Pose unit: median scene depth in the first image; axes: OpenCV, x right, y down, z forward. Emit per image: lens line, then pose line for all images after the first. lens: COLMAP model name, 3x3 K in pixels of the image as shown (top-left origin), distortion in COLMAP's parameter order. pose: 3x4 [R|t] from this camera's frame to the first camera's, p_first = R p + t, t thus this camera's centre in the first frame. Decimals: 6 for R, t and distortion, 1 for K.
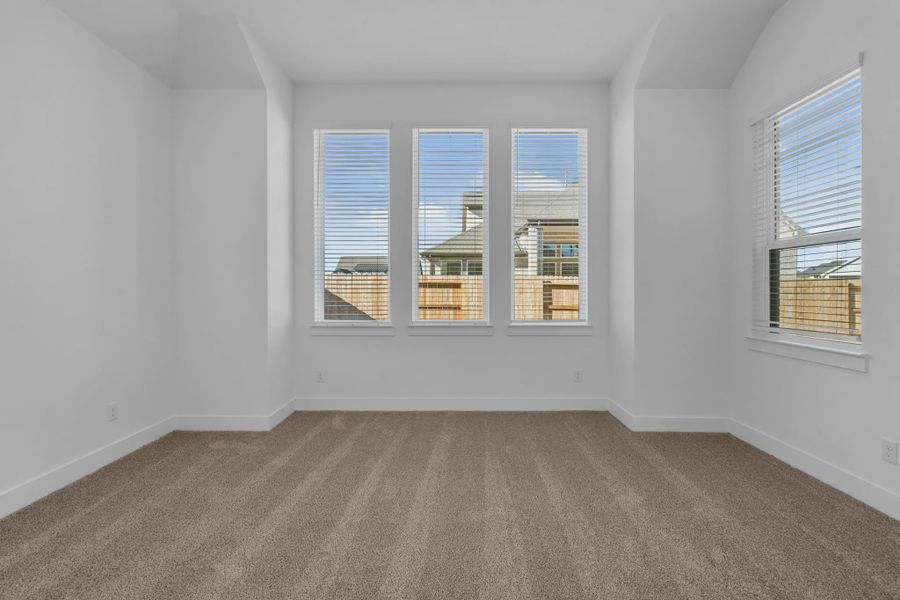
lens RADIAL K [[406.8, 0, 450.0], [0, 406.8, 300.0], [0, 0, 1]] dist [-0.001673, 0.000033]
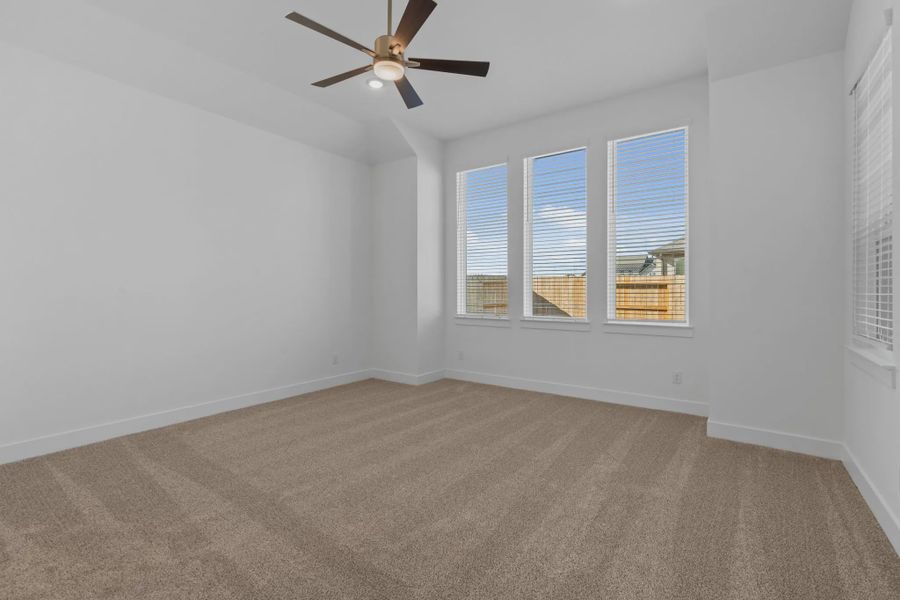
lens RADIAL K [[406.8, 0, 450.0], [0, 406.8, 300.0], [0, 0, 1]] dist [-0.001673, 0.000033]
pose [[0.820475, 0.013792, -0.571516, 0.433075], [-0.014611, 0.999888, 0.003154, 0.003925], [0.571496, 0.005762, 0.820585, -0.128578]]
